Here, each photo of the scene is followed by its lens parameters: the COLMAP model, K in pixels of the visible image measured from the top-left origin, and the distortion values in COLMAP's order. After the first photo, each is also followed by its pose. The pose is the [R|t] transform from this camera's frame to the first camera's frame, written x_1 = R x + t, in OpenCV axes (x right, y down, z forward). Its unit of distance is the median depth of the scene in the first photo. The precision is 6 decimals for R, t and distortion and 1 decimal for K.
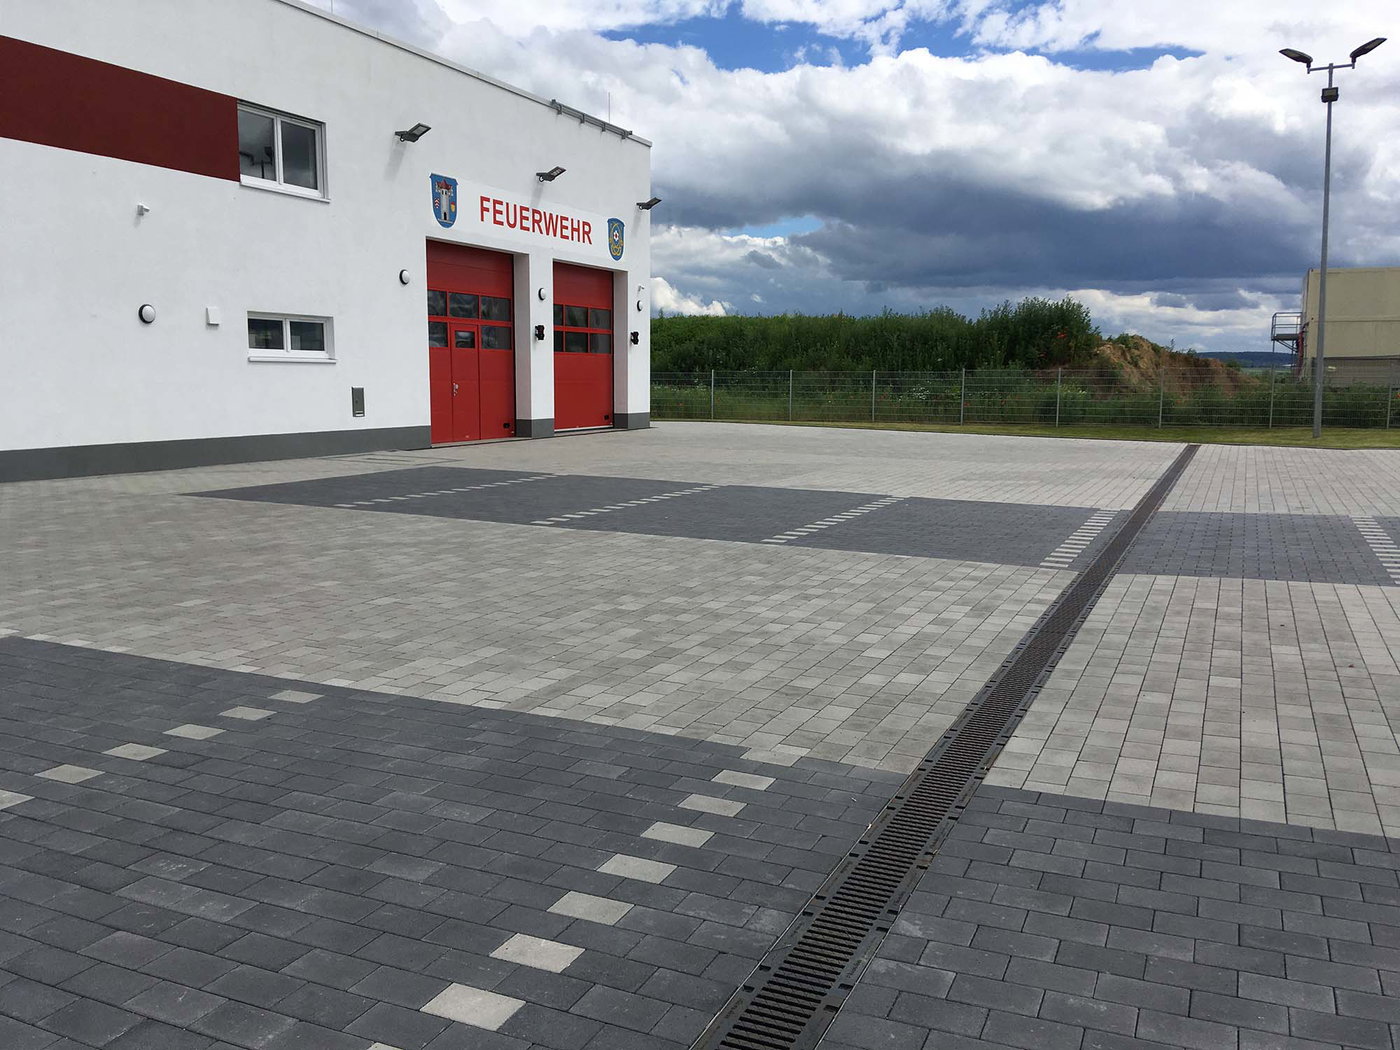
lens RADIAL K [[1182.8, 0, 693.6], [0, 1182.8, 529.6], [0, 0, 1]] dist [0.073166, -0.084122]
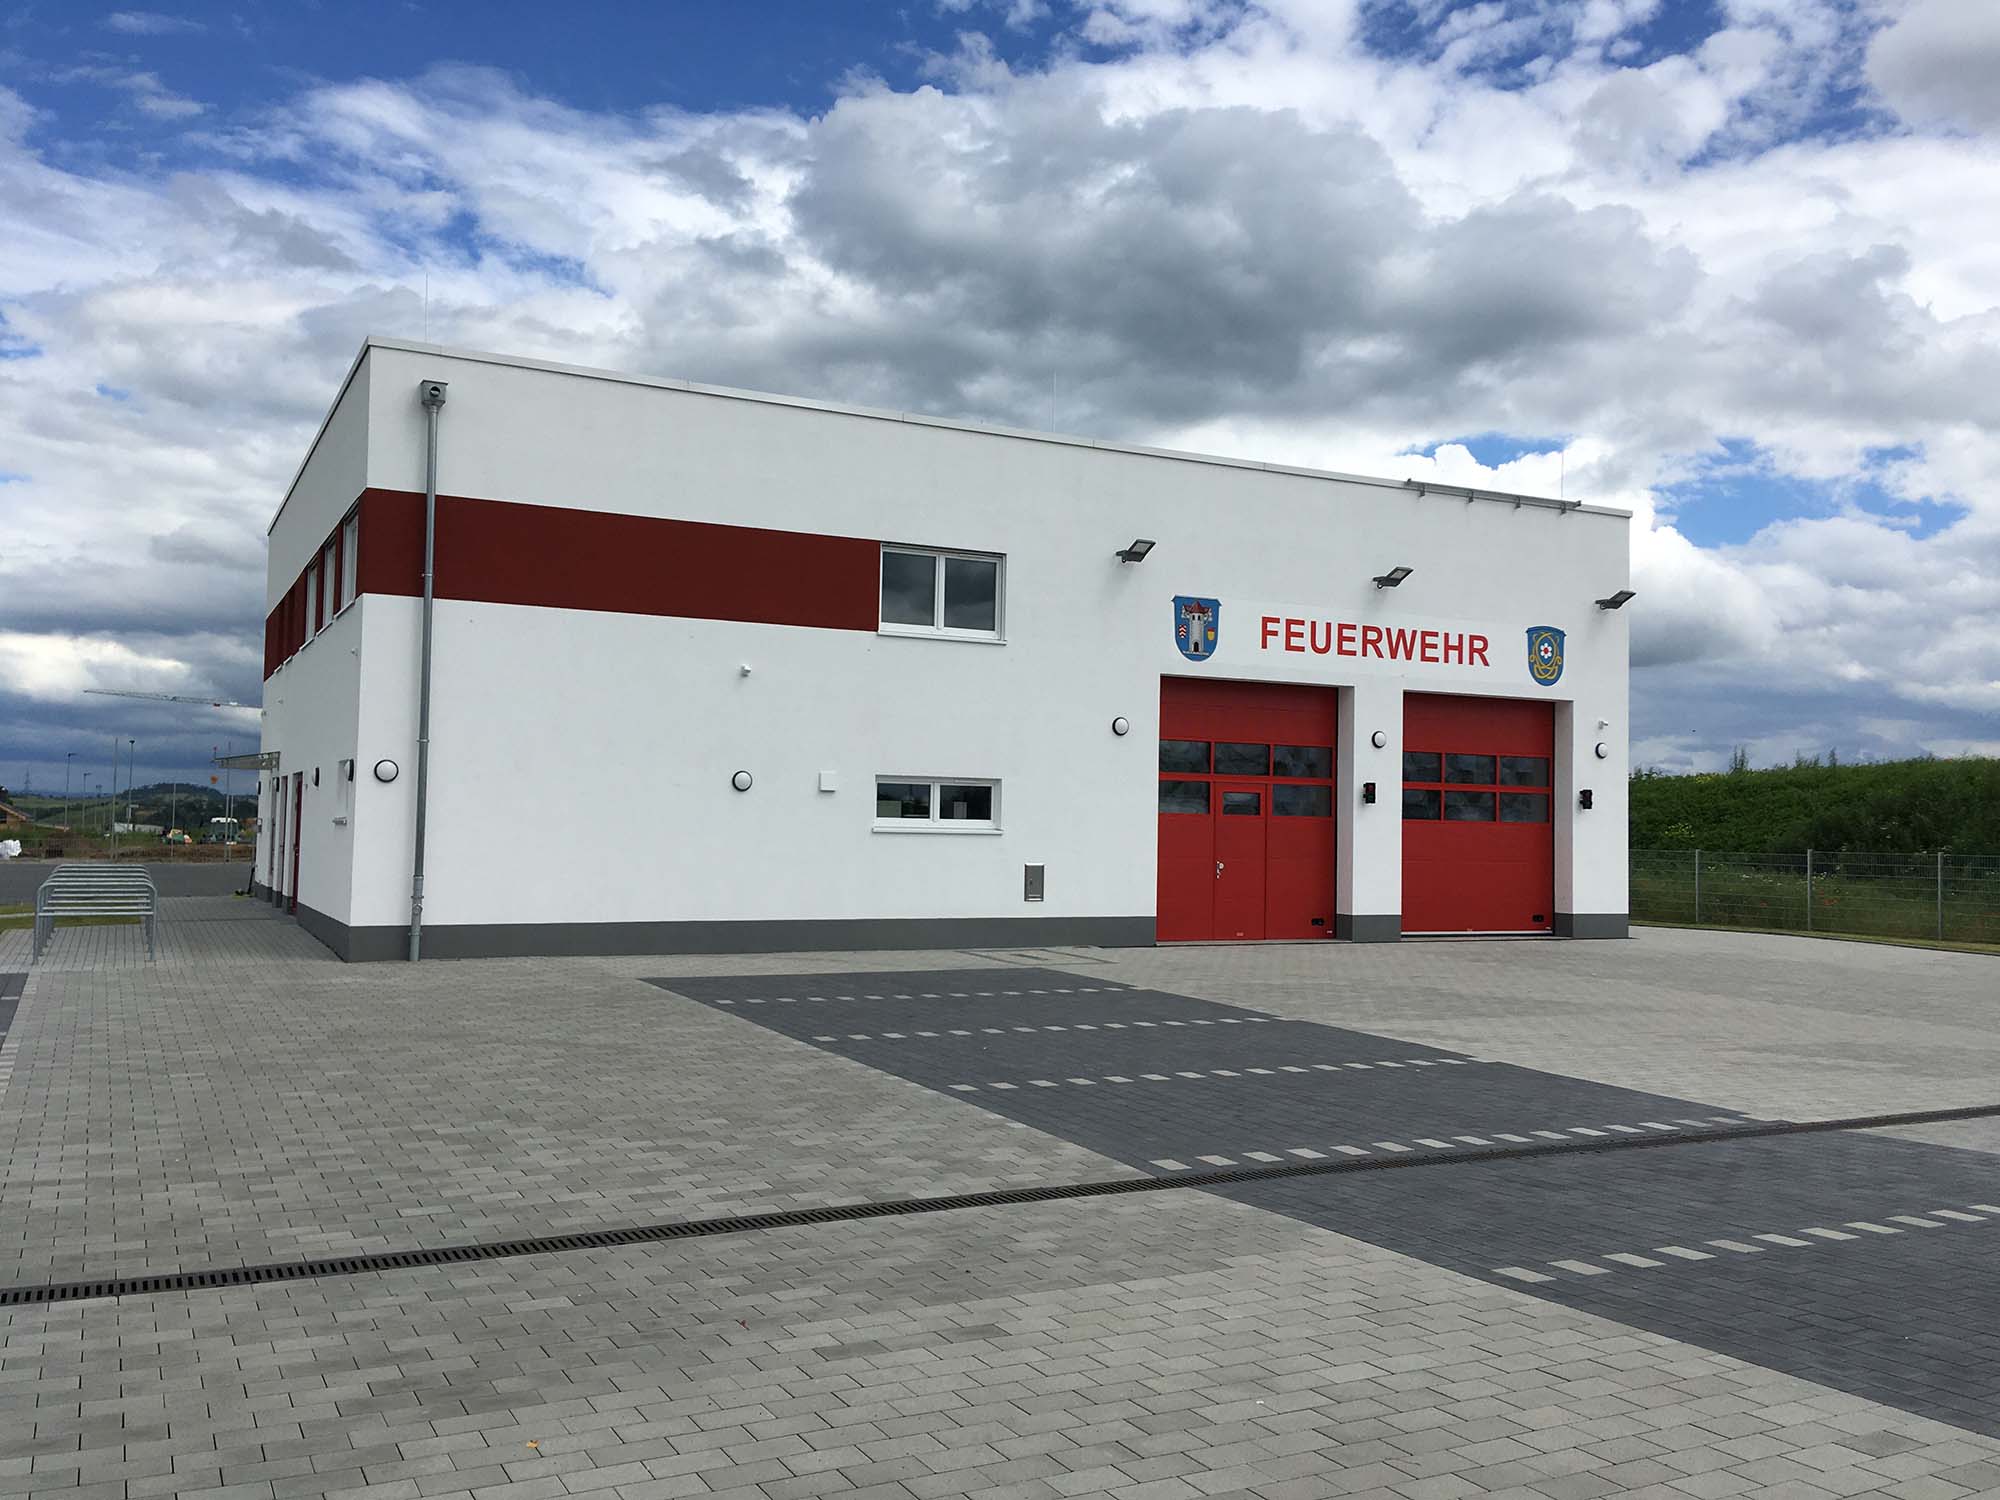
lens RADIAL K [[1689.7, 0, 986.3], [0, 1689.7, 744.4], [0, 0, 1]] dist [0.073166, -0.084122]
pose [[0.782982, -0.020686, -0.621701, 0.335429], [-0.094814, 0.983800, -0.152146, -0.019558], [0.614776, 0.178074, 0.768336, 0.078508]]
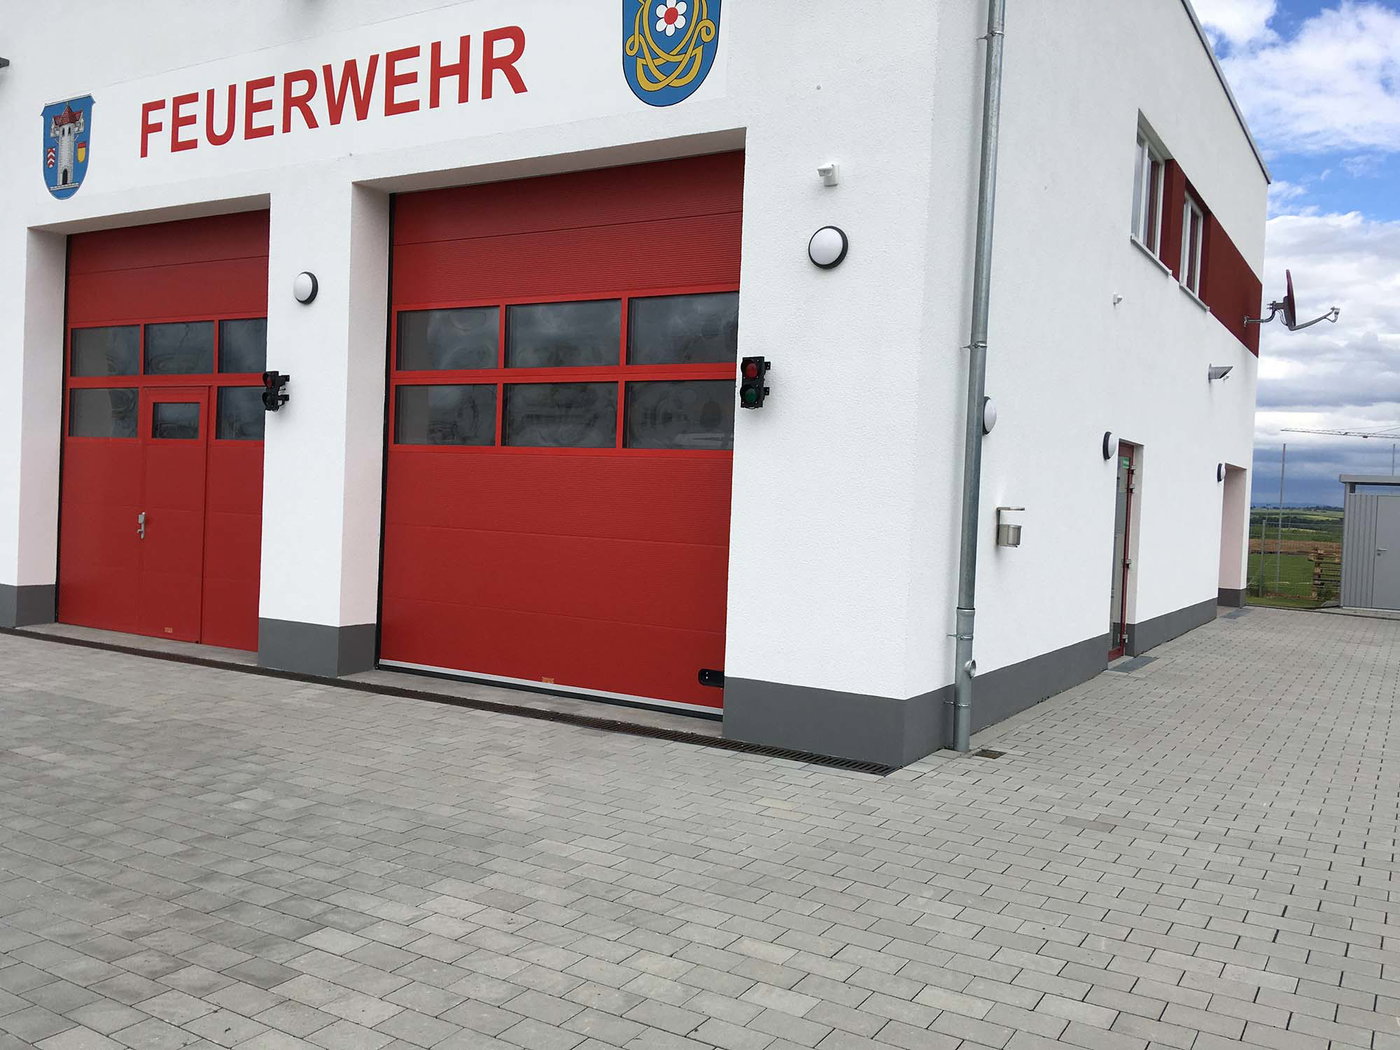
lens RADIAL K [[1182.8, 0, 710.5], [0, 1182.8, 522.9], [0, 0, 1]] dist [0.073166, -0.084122]
pose [[-0.110125, 0.011555, -0.993851, 0.241598], [-0.168352, 0.985267, 0.030109, -0.166266], [0.979556, 0.170632, -0.106557, 1.233302]]
